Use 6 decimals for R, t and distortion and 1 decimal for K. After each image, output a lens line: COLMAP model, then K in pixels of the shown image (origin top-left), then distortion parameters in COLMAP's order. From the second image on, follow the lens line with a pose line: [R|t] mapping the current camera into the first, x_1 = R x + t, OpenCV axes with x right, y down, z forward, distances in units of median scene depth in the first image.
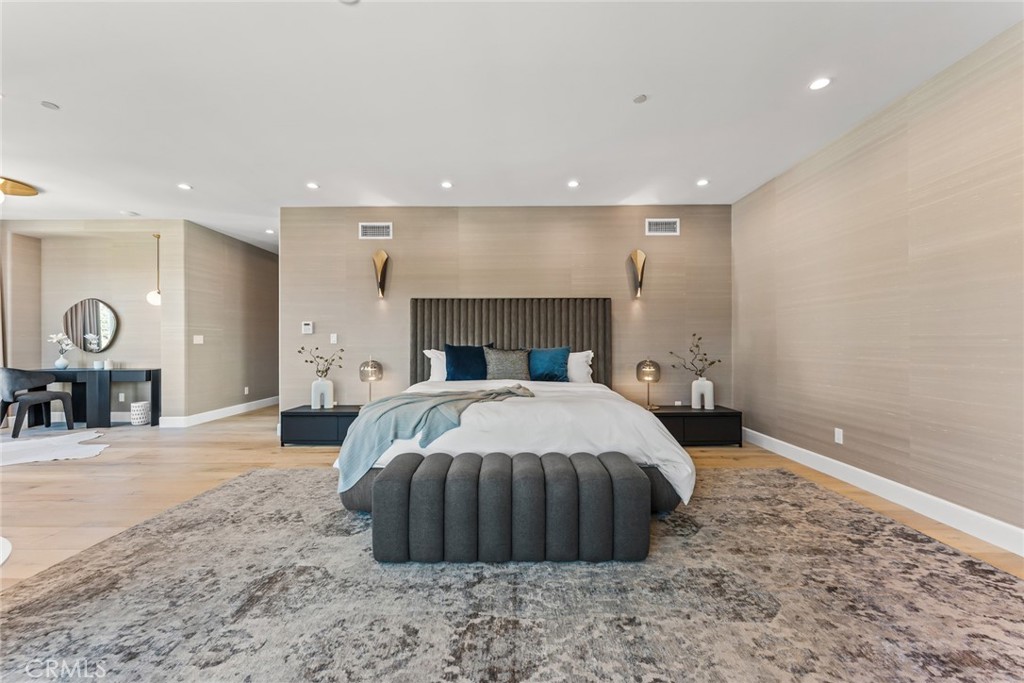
lens RADIAL K [[410.0, 0, 508.0], [0, 410.0, 342.5], [0, 0, 1]] dist [0.001497, -0.000249]
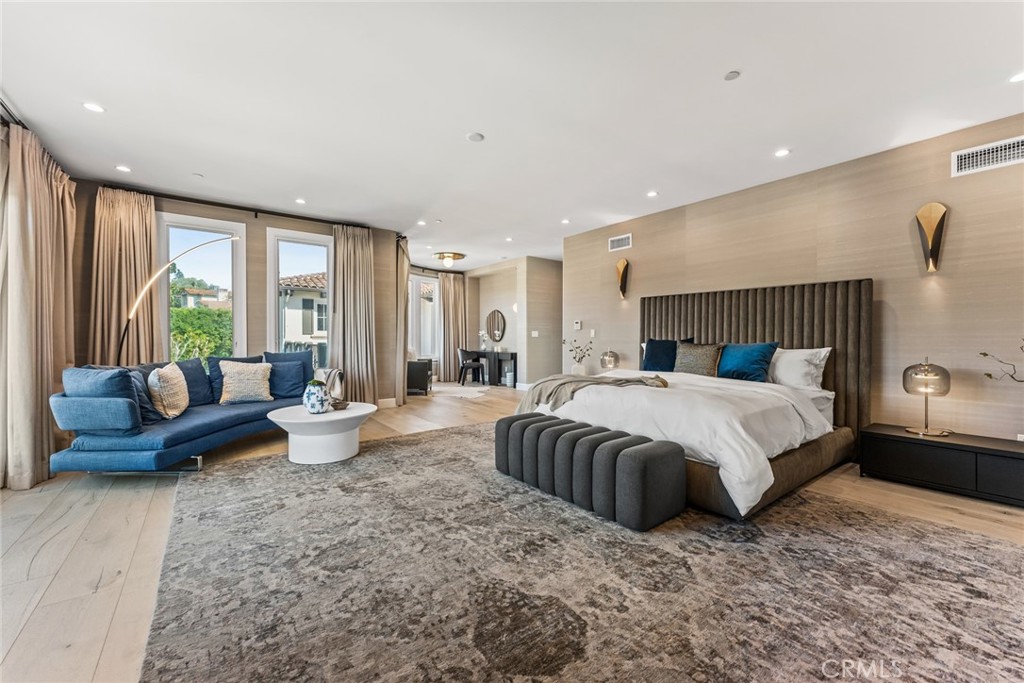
lens RADIAL K [[410.0, 0, 505.8], [0, 410.0, 341.5], [0, 0, 1]] dist [0.001497, -0.000249]
pose [[0.601426, 0.013442, -0.798815, 0.487148], [-0.001691, 0.999878, 0.015552, -0.003847], [0.798927, -0.008003, 0.601375, 0.016292]]
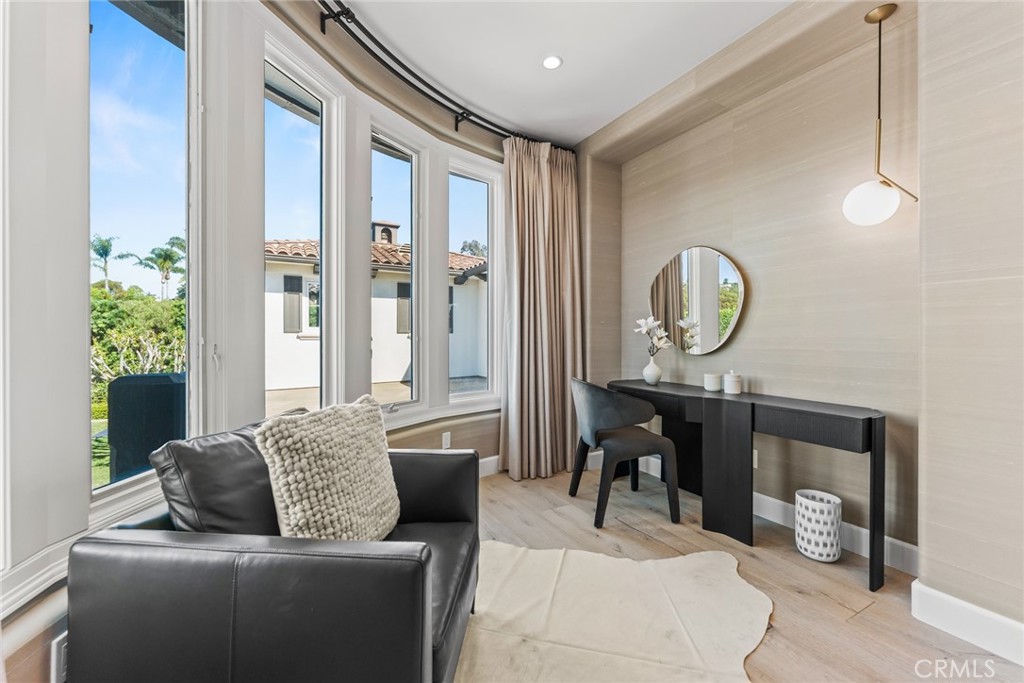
lens RADIAL K [[410.0, 0, 510.9], [0, 410.0, 335.8], [0, 0, 1]] dist [0.001497, -0.000249]
pose [[0.495410, 0.002782, -0.868655, -0.902744], [-0.003823, 0.999992, 0.001022, 0.003044], [0.868651, 0.002815, 0.495417, 0.728914]]
